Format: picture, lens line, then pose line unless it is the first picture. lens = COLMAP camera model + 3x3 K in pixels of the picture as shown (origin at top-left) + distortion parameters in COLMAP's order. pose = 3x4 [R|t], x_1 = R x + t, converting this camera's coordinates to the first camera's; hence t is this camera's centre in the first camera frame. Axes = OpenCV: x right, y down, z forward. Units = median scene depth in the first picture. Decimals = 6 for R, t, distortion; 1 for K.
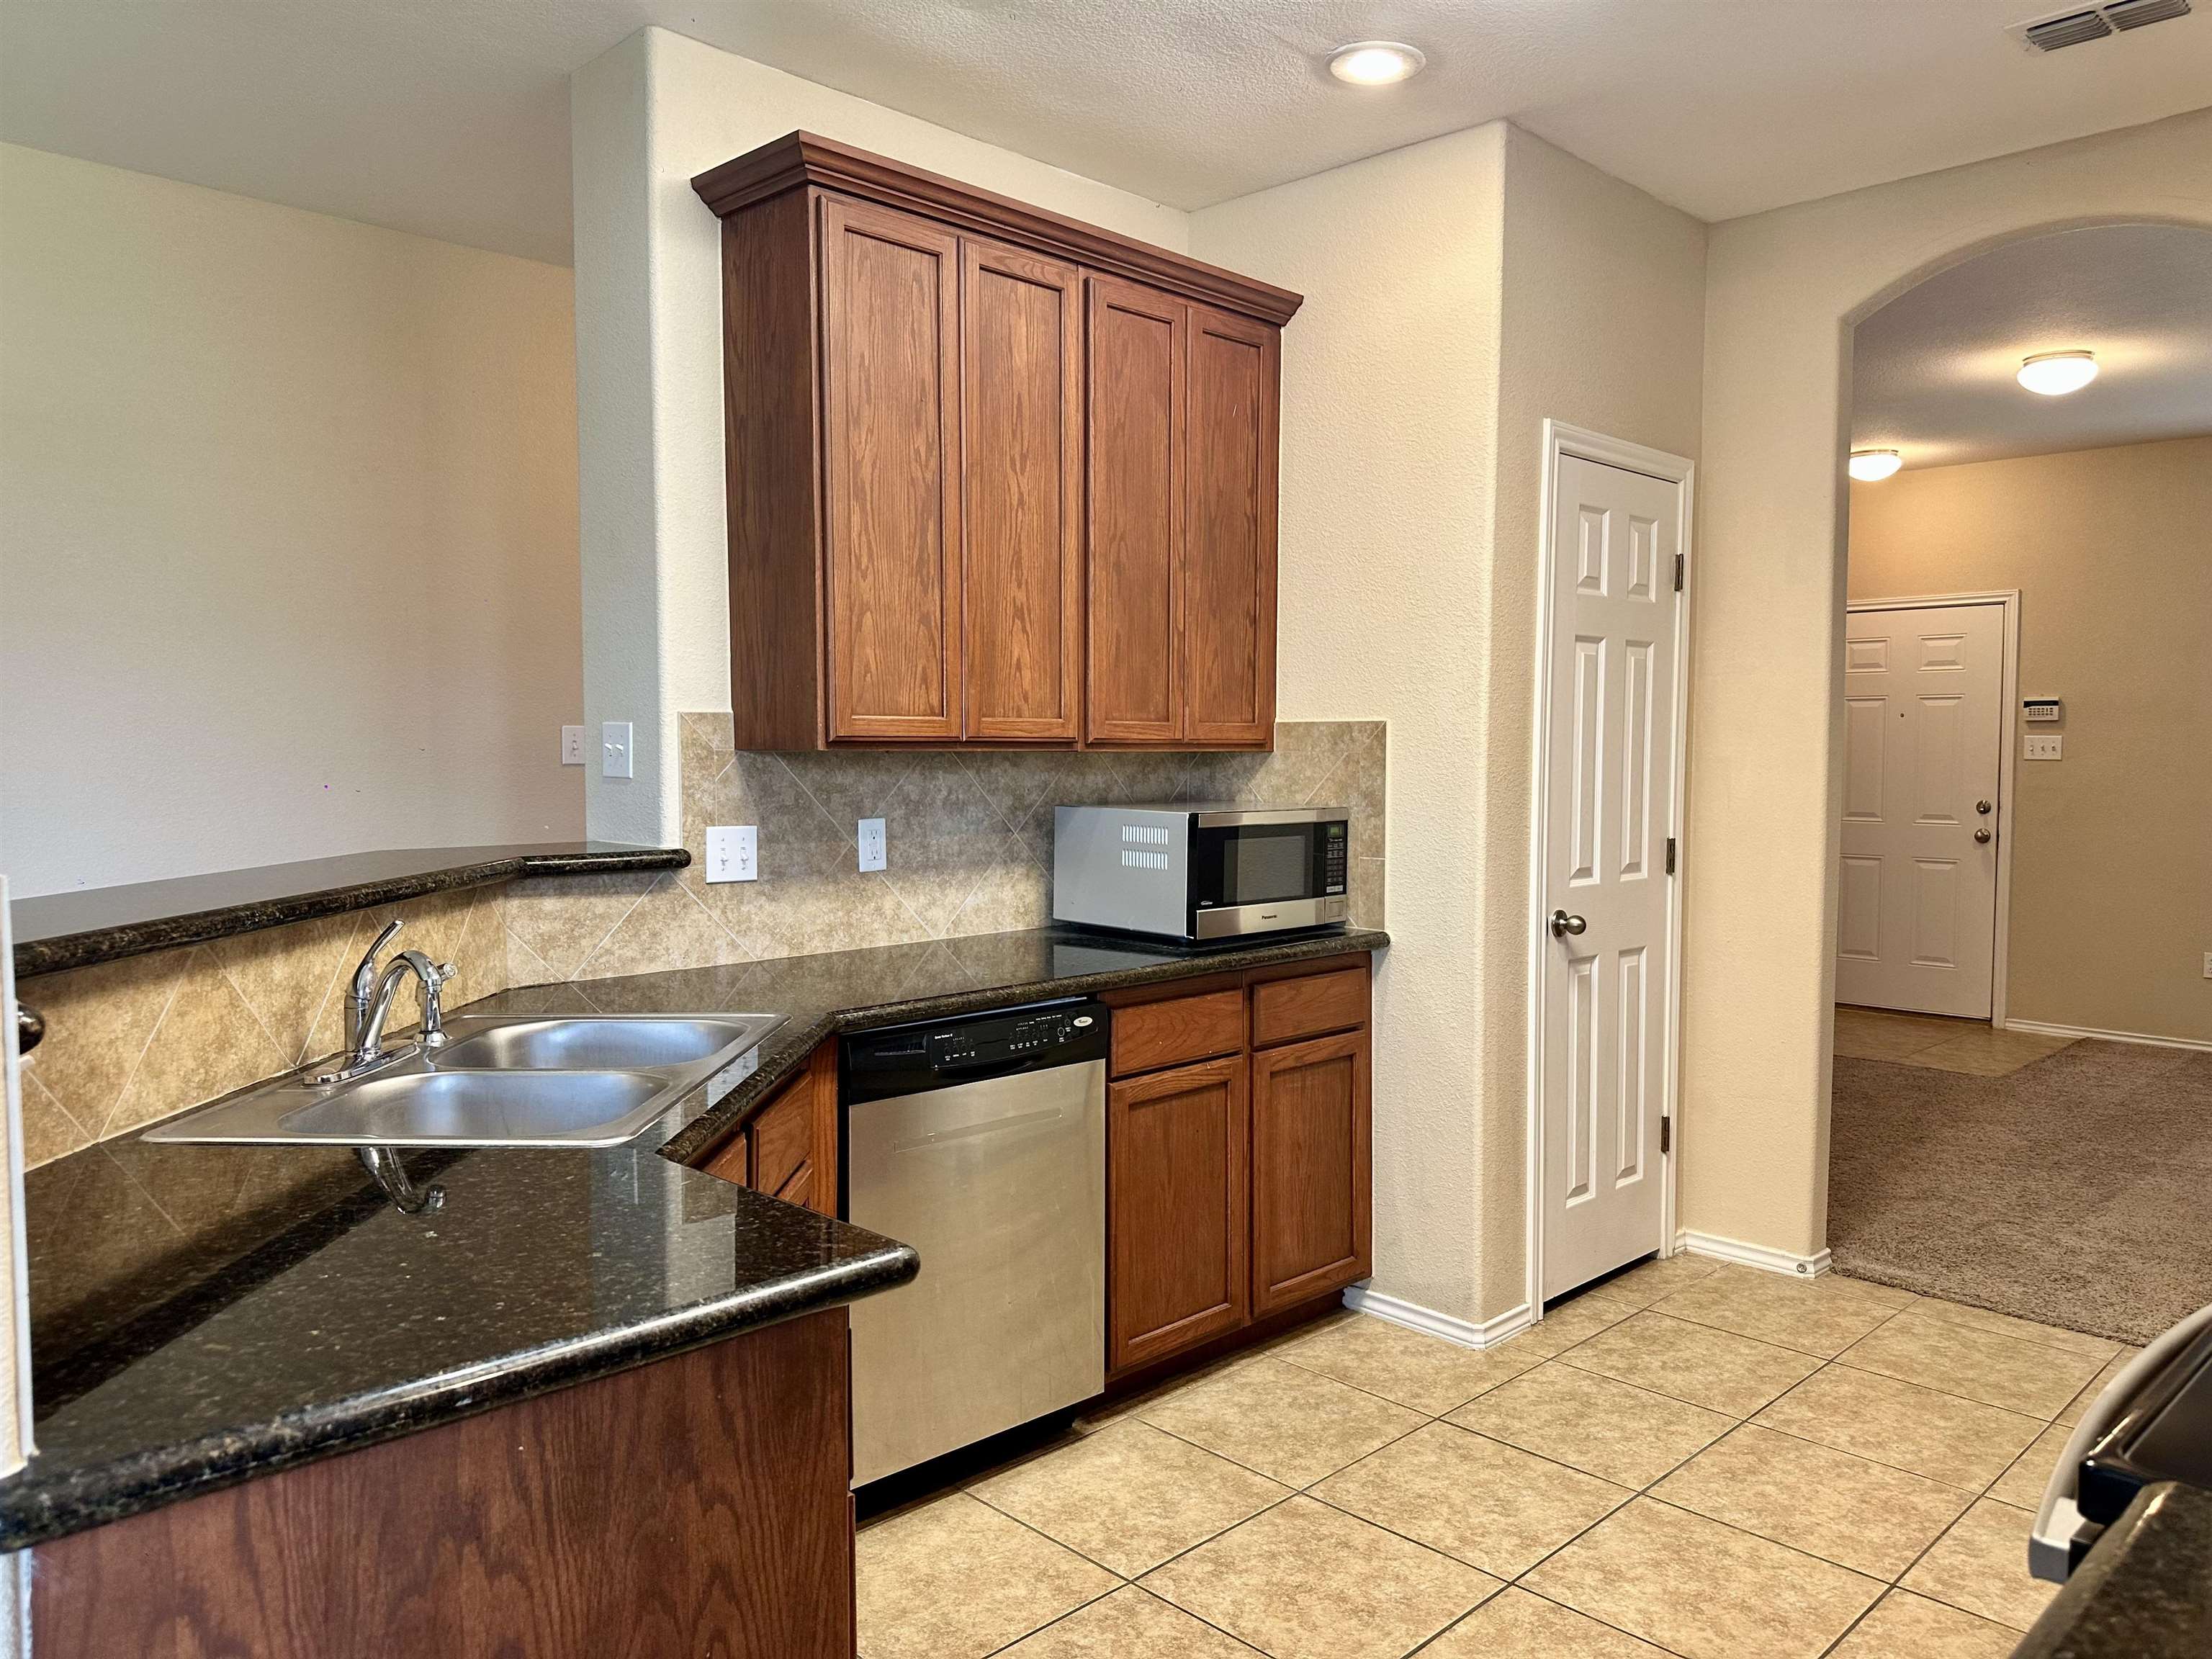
lens RADIAL K [[1583.8, 0, 1107.5], [0, 1583.8, 828.1], [0, 0, 1]] dist [0.048160, -0.062793]
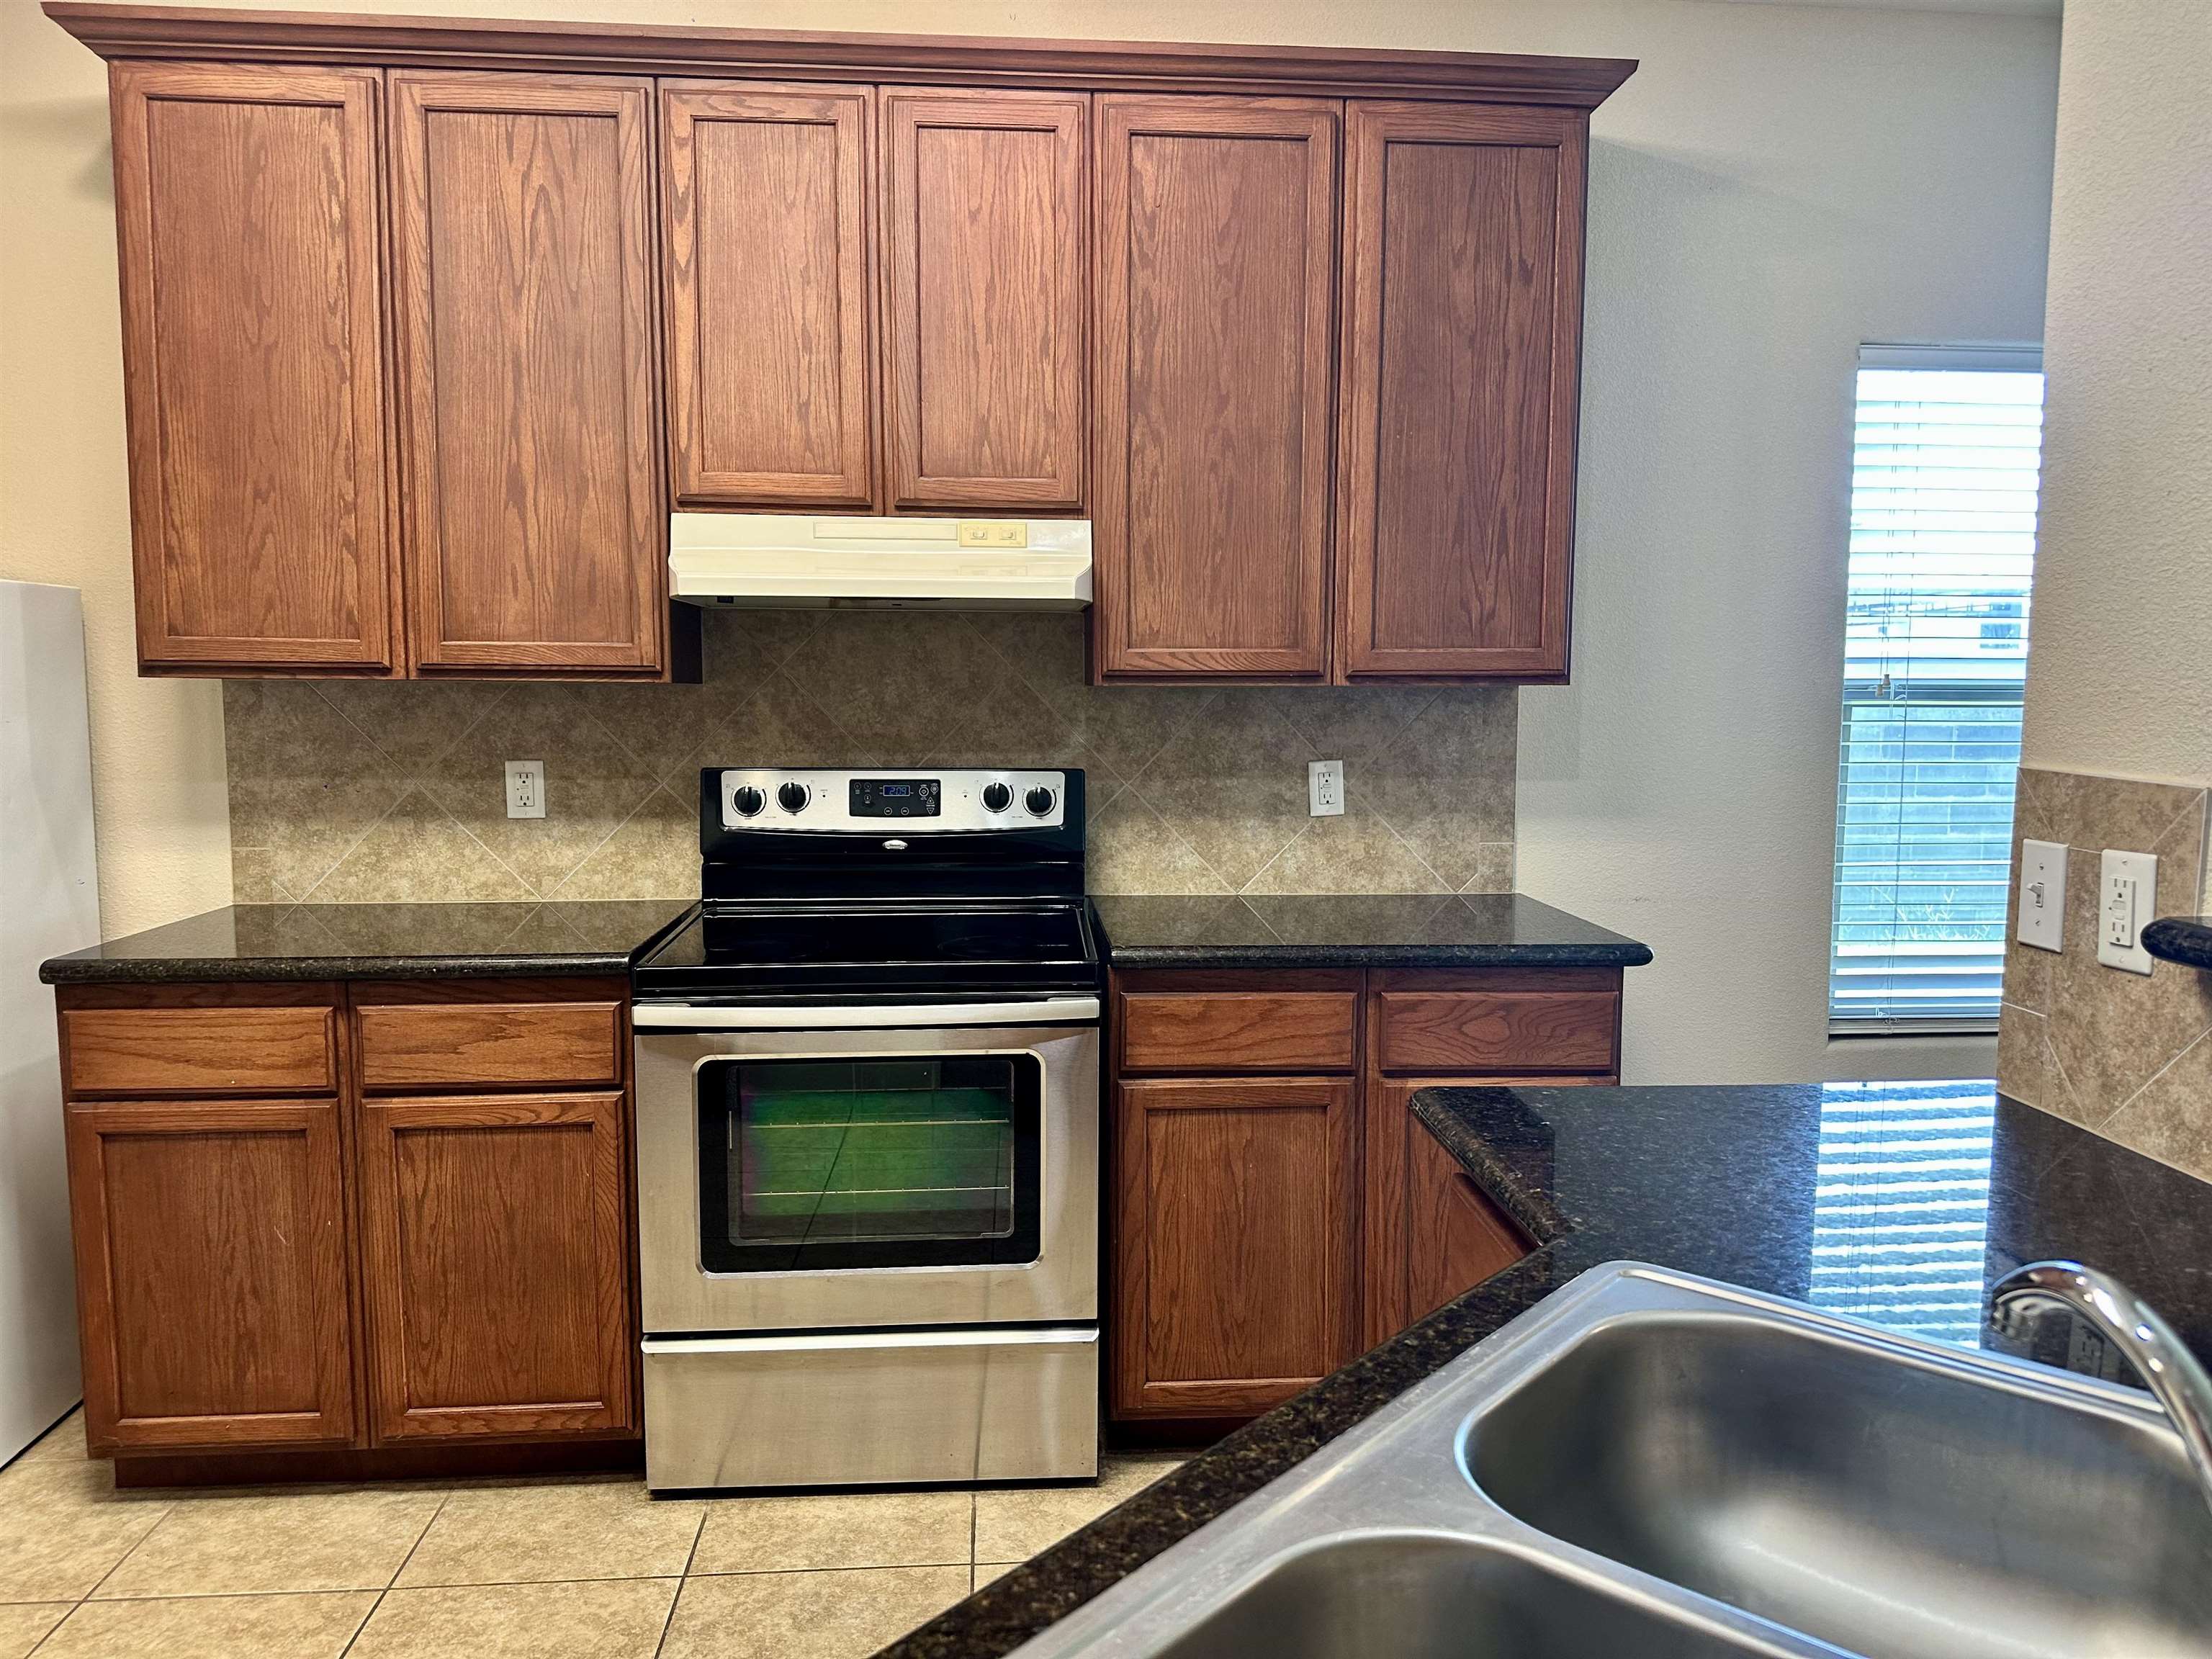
lens RADIAL K [[1377.6, 0, 1103.3], [0, 1377.6, 826.5], [0, 0, 1]] dist [-0.007726, -0.001110]
pose [[0.759604, 0.061370, -0.647484, 0.434013], [-0.028667, 0.997730, 0.060935, -0.019303], [0.649753, -0.027725, 0.759639, 0.422292]]
